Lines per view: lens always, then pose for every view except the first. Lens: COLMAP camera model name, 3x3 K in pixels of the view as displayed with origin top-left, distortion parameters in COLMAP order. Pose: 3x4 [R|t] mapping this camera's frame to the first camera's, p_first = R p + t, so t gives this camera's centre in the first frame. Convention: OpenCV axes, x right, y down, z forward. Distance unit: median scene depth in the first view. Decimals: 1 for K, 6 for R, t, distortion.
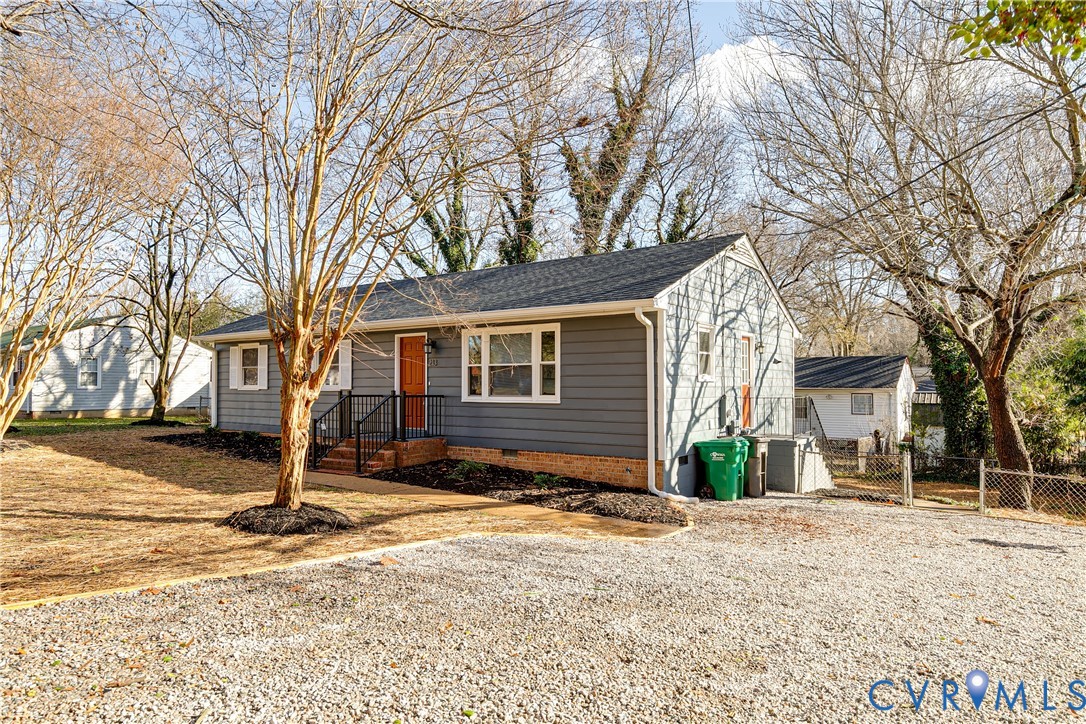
lens RADIAL K [[663.8, 0, 538.9], [0, 663.8, 367.5], [0, 0, 1]] dist [0.009039, 0.006639]
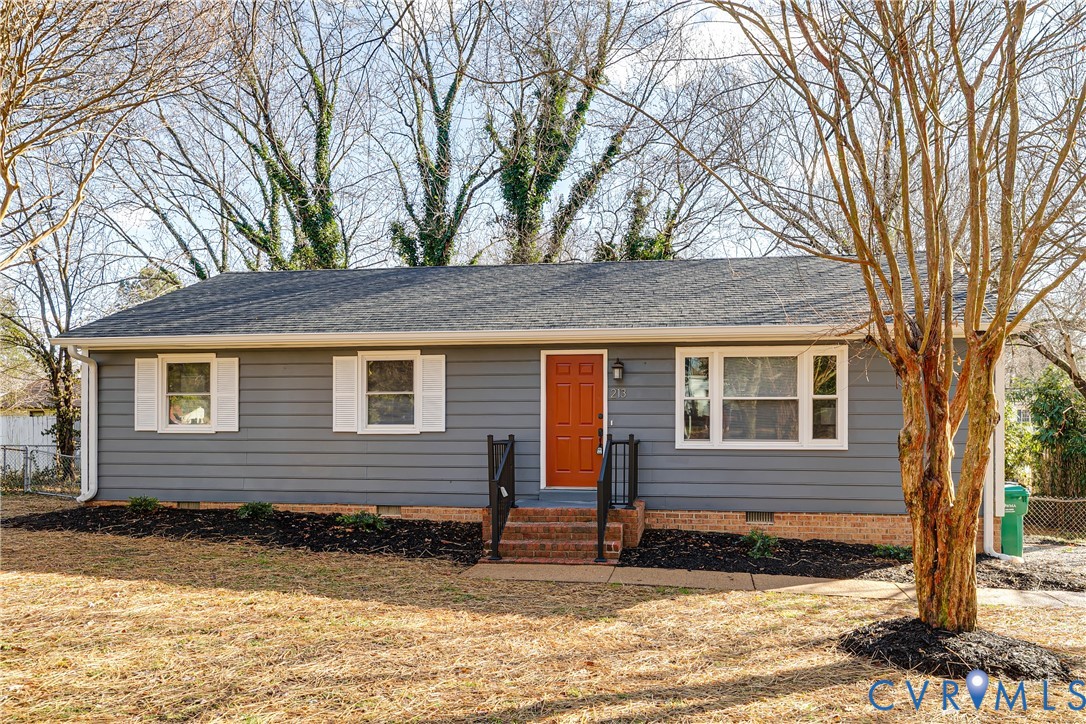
lens RADIAL K [[774.7, 0, 576.7], [0, 774.7, 411.3], [0, 0, 1]] dist [-0.001624, 0.007672]
pose [[0.890946, 0.004309, 0.454089, -0.614766], [-0.012397, 0.999813, 0.014837, -0.000206], [-0.453940, -0.018849, 0.890833, 0.314751]]
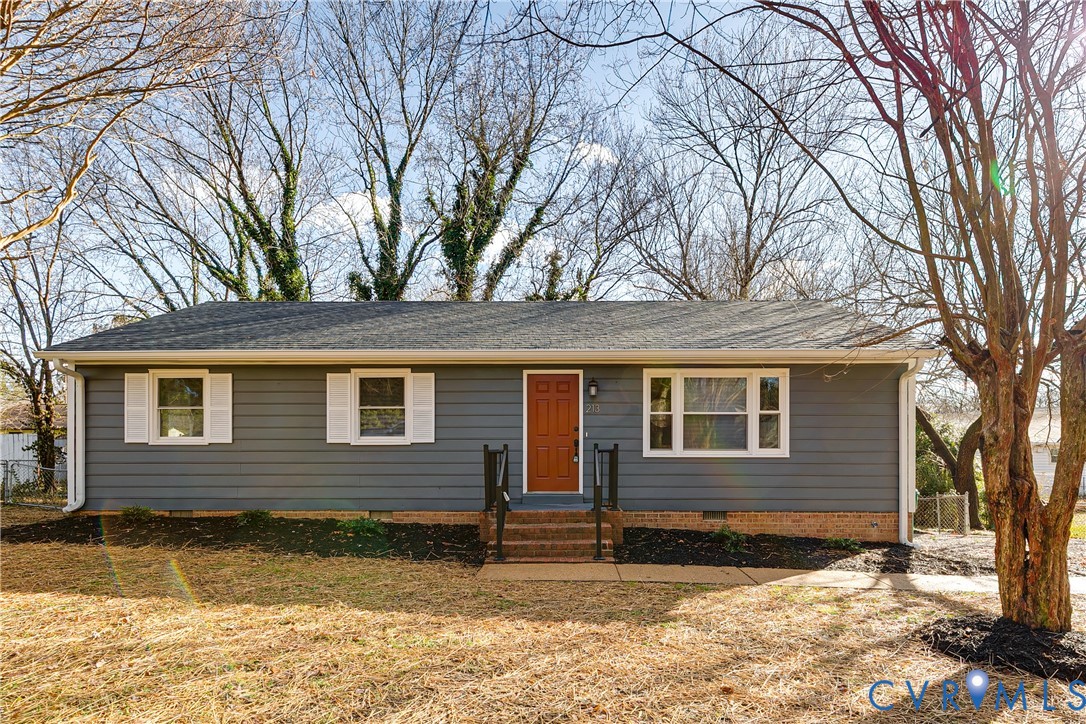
lens RADIAL K [[584.1, 0, 555.2], [0, 584.1, 436.5], [0, 0, 1]] dist [0.009748, -0.001756]
pose [[0.821842, 0.004152, 0.569700, -0.642052], [-0.015796, 0.999755, 0.015501, 0.016953], [-0.569496, -0.021738, 0.821706, 0.486098]]
